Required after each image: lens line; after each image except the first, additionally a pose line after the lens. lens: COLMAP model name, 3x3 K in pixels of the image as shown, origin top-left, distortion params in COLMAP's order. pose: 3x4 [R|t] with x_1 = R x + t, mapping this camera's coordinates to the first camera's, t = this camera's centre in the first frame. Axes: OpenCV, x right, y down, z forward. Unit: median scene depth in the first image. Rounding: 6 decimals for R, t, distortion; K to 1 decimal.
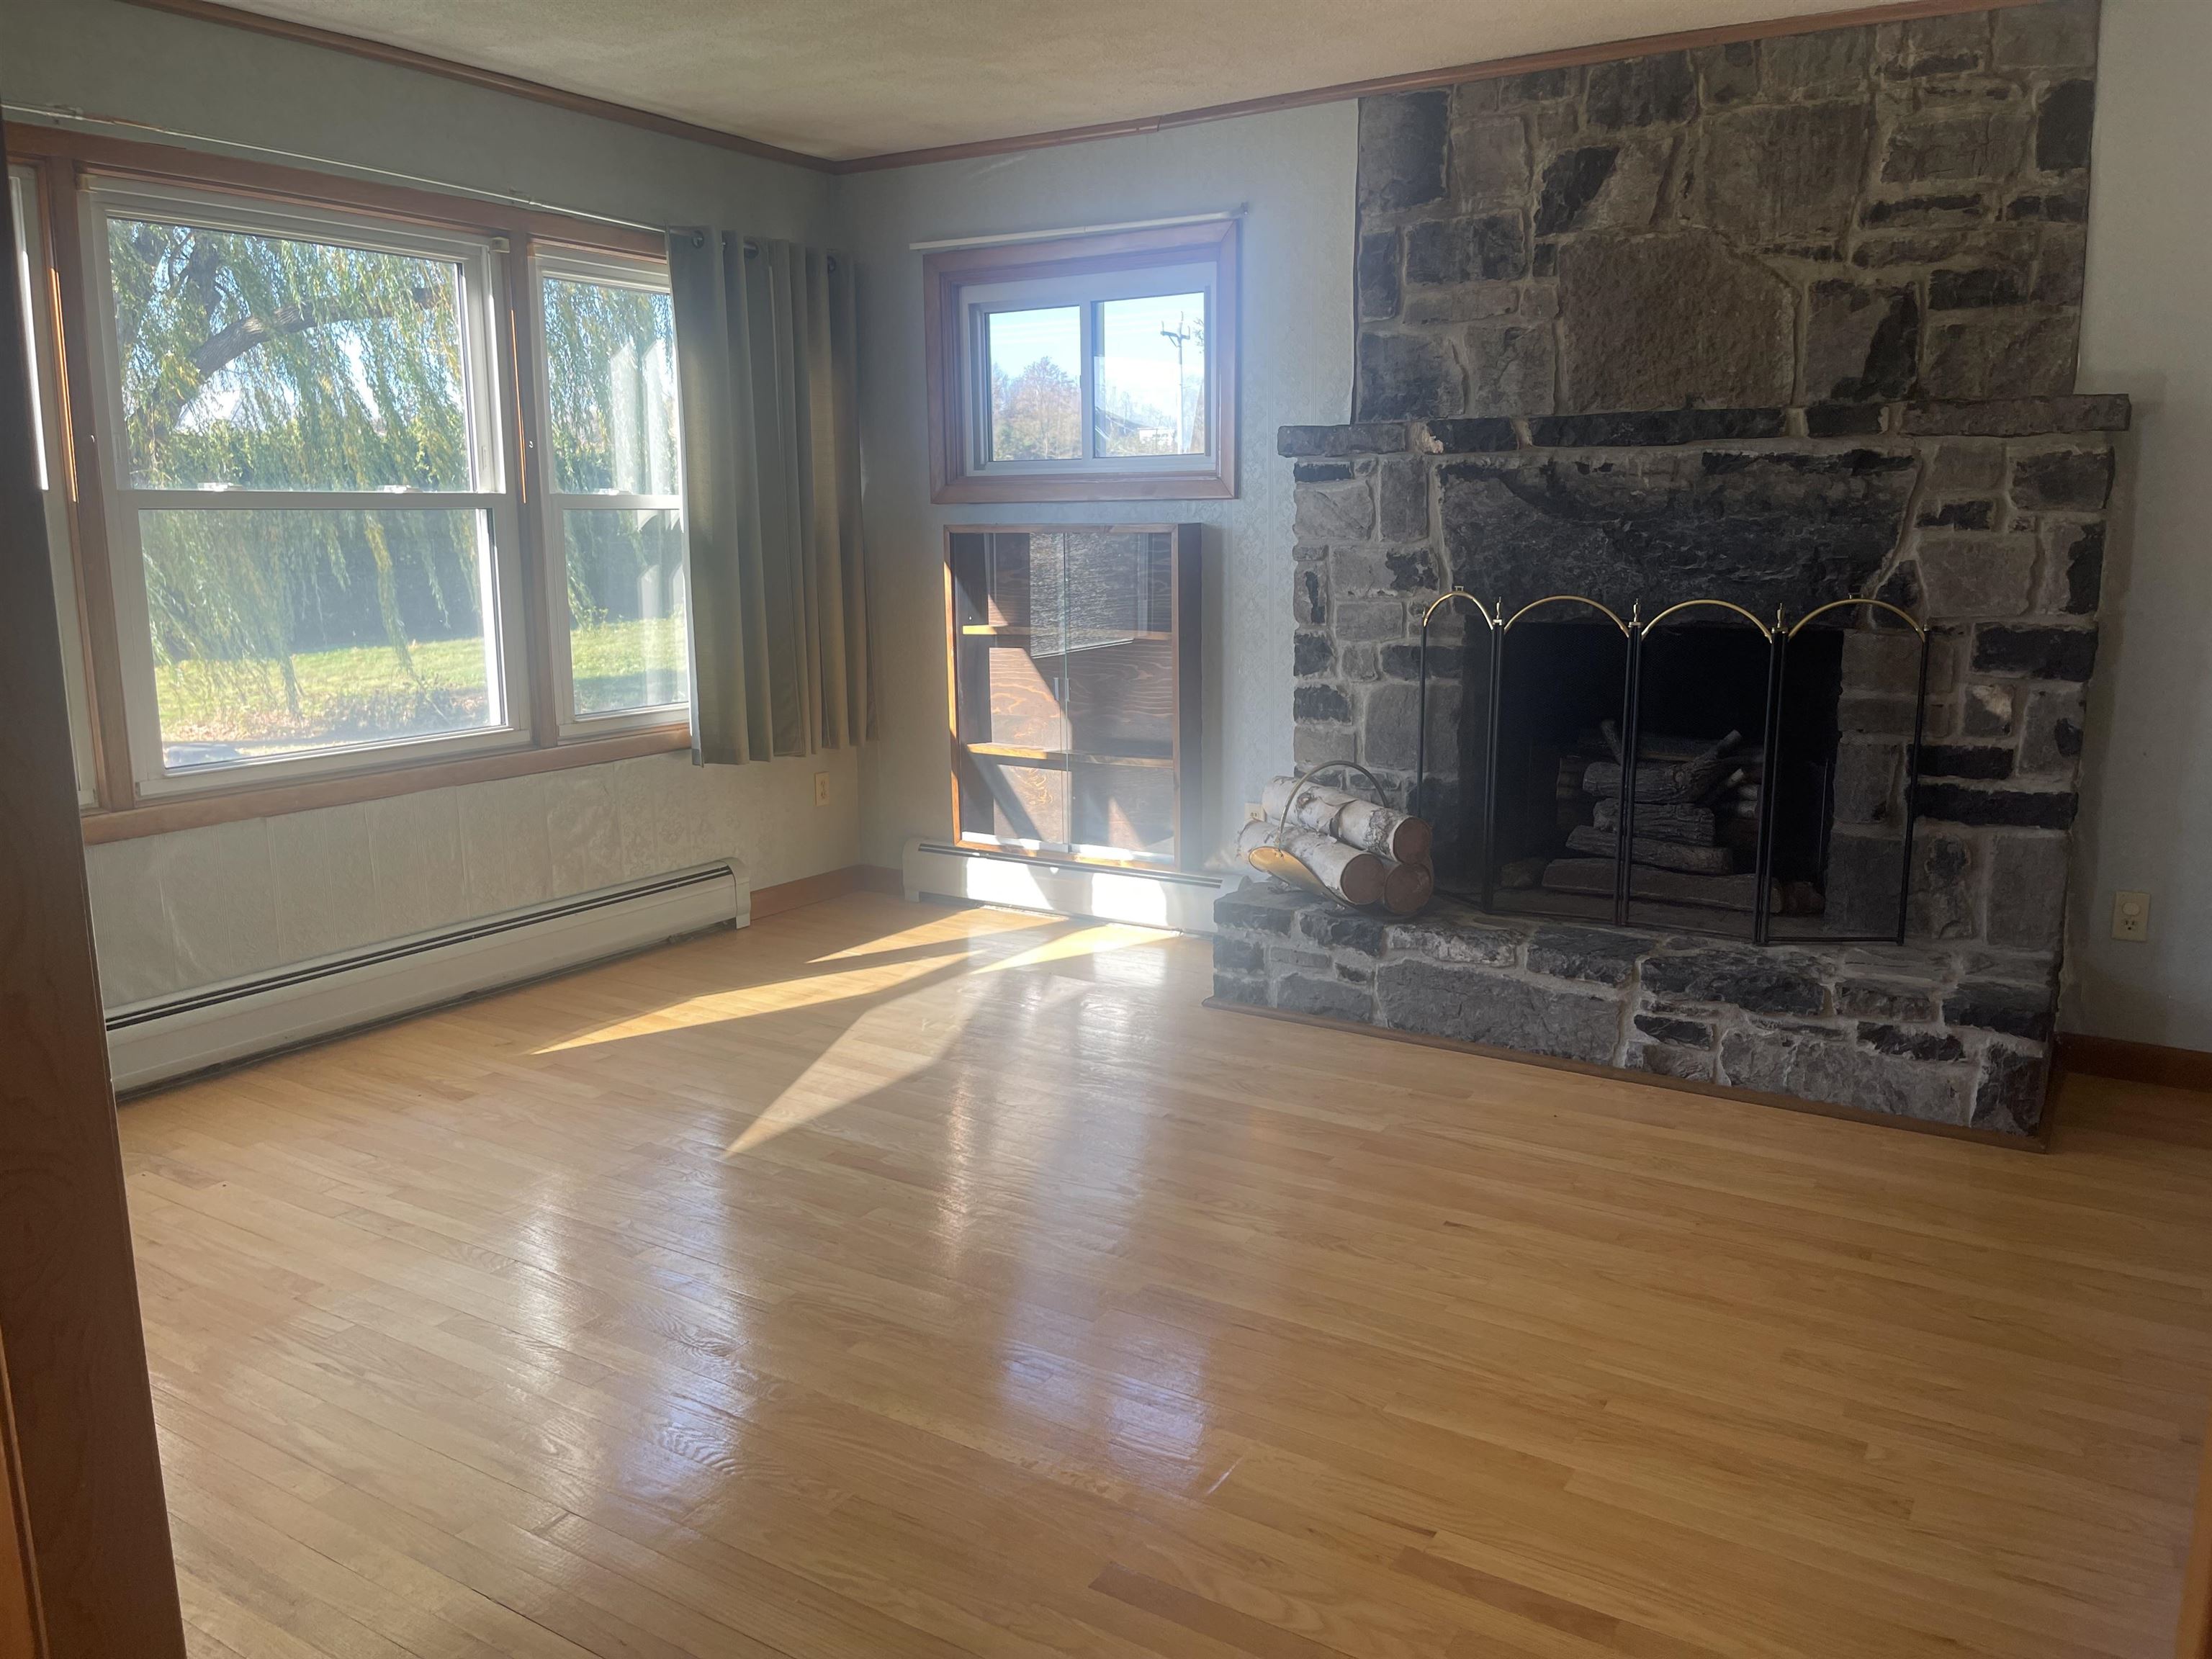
lens RADIAL K [[1675.1, 0, 1093.4], [0, 1675.1, 810.6], [0, 0, 1]] dist [0.015088, -0.039236]
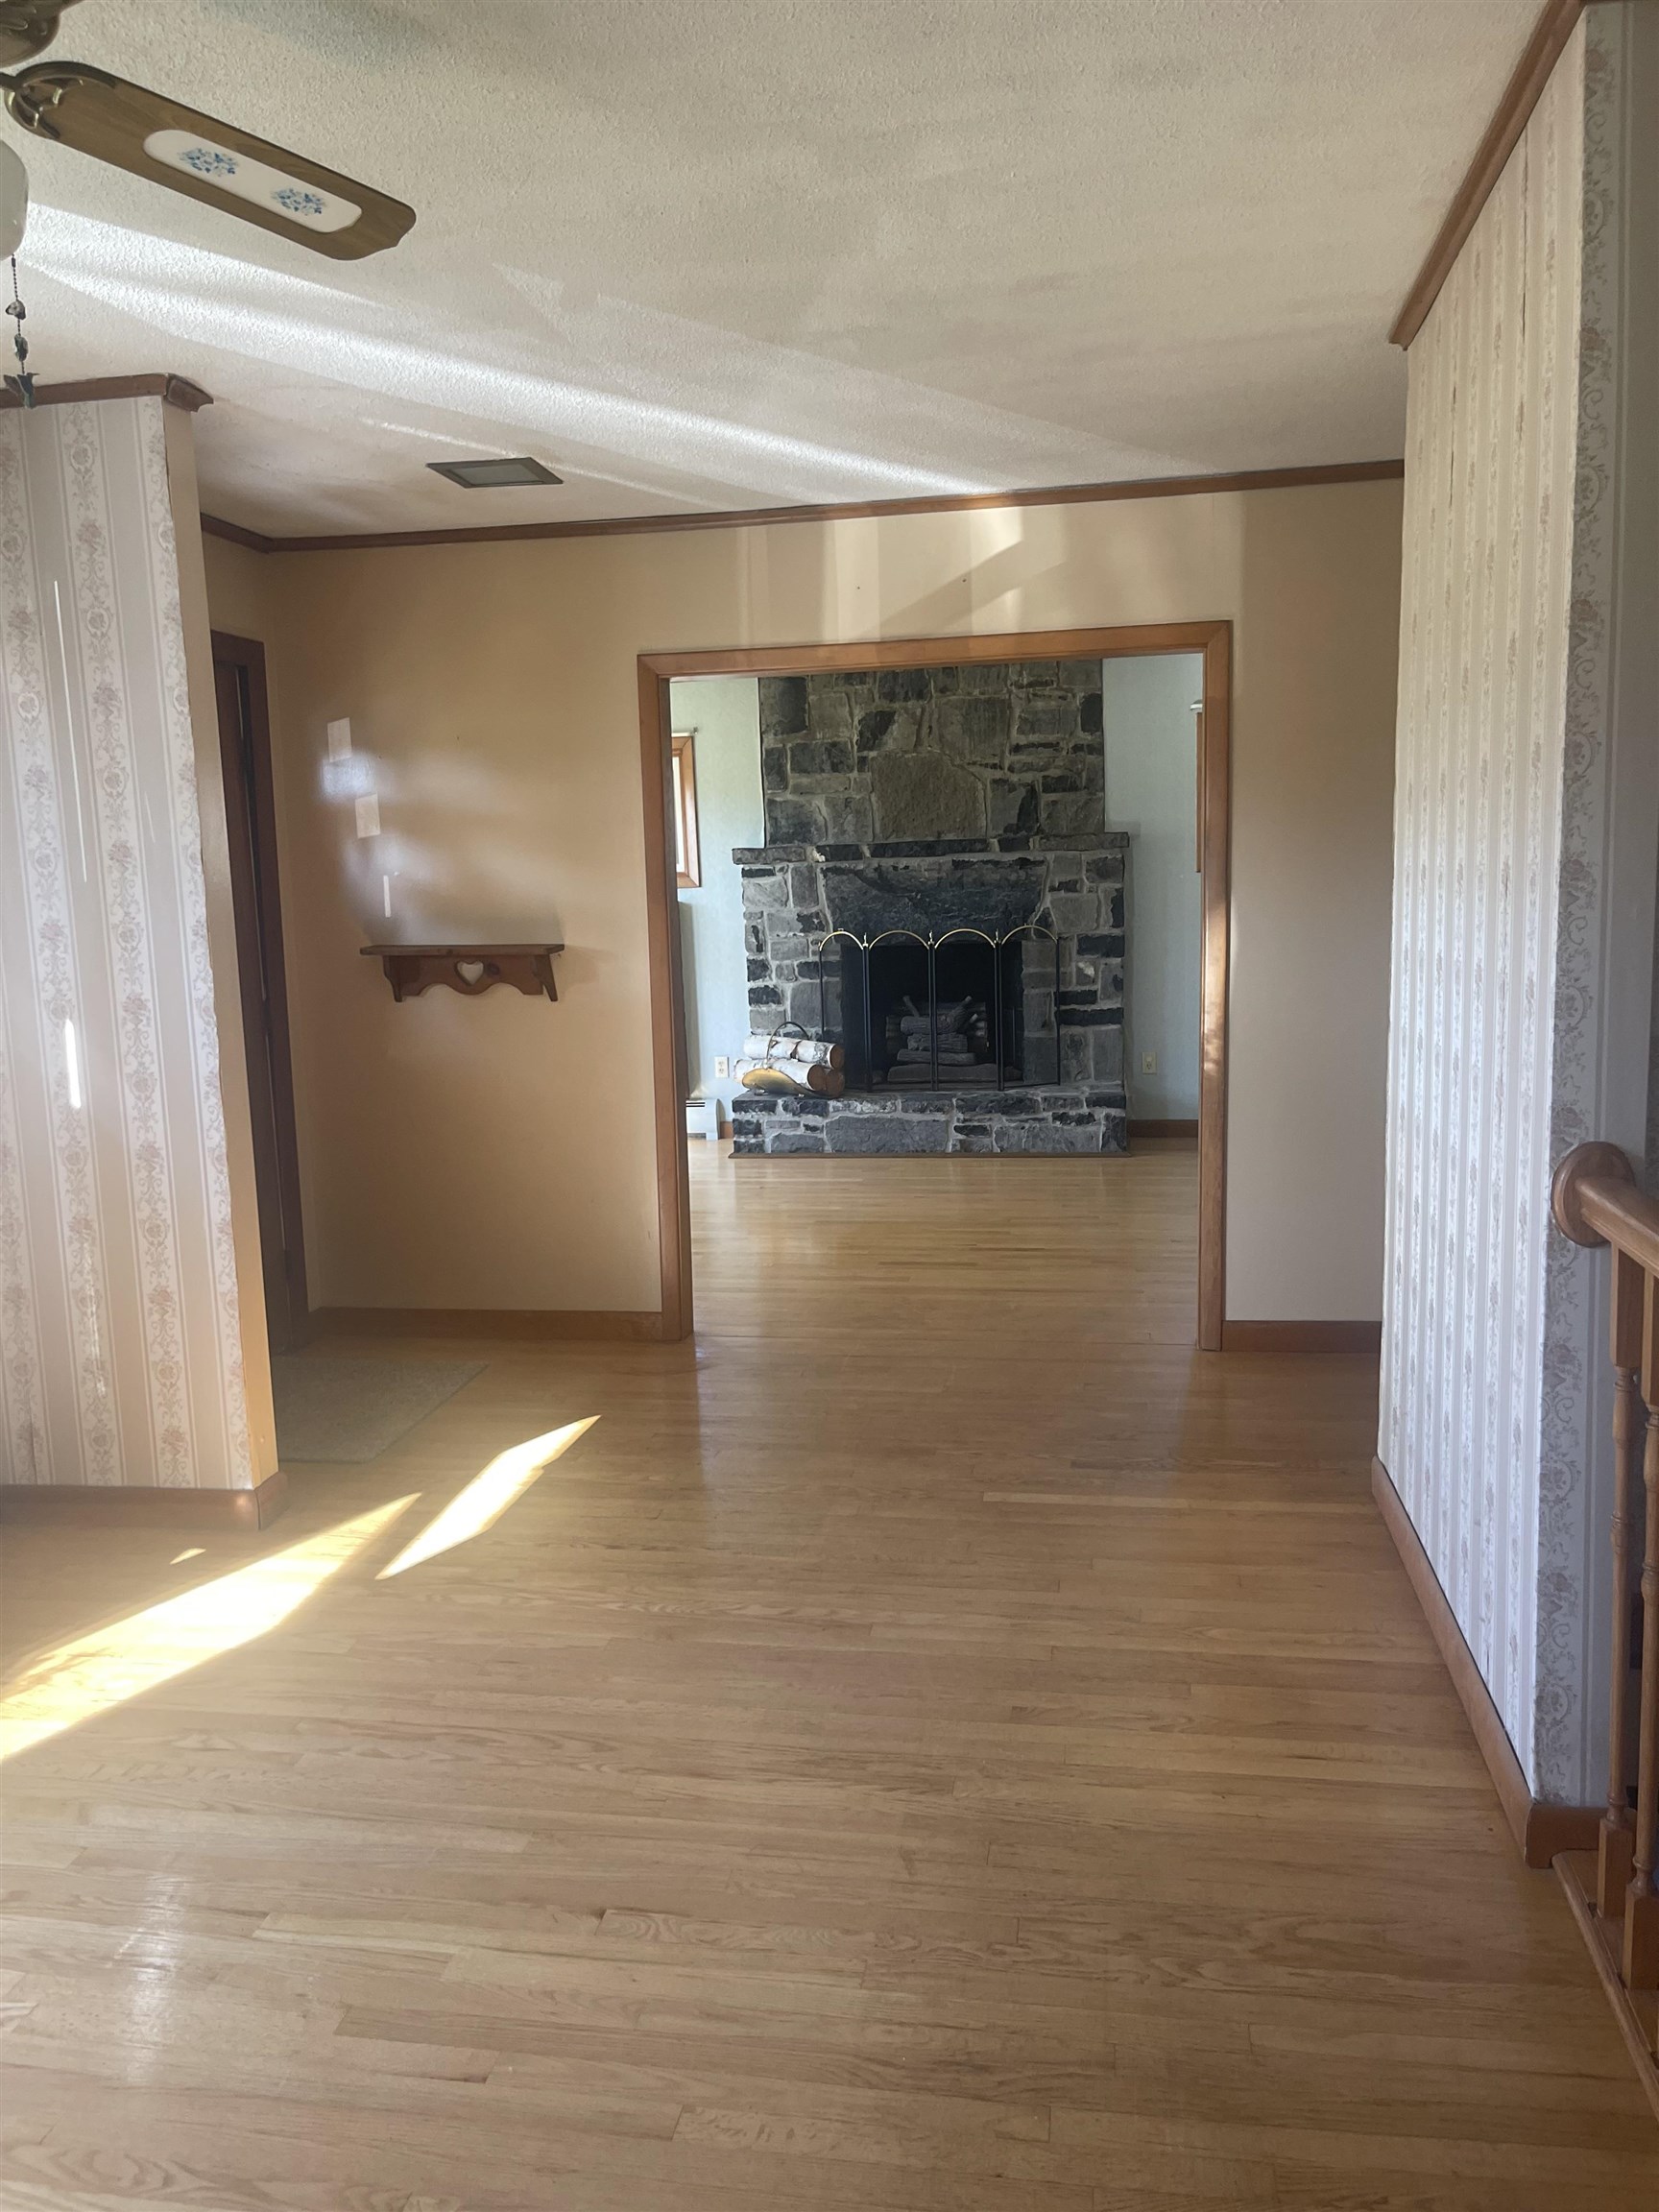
lens RADIAL K [[1675.1, 0, 832.8], [0, 1675.1, 1118.2], [0, 0, 1]] dist [0.015088, -0.039236]
pose [[0.917119, -0.079128, 0.390680, -0.610815], [0.097319, 0.994888, -0.026953, 0.148041], [-0.386550, 0.062740, 0.920132, -0.839204]]
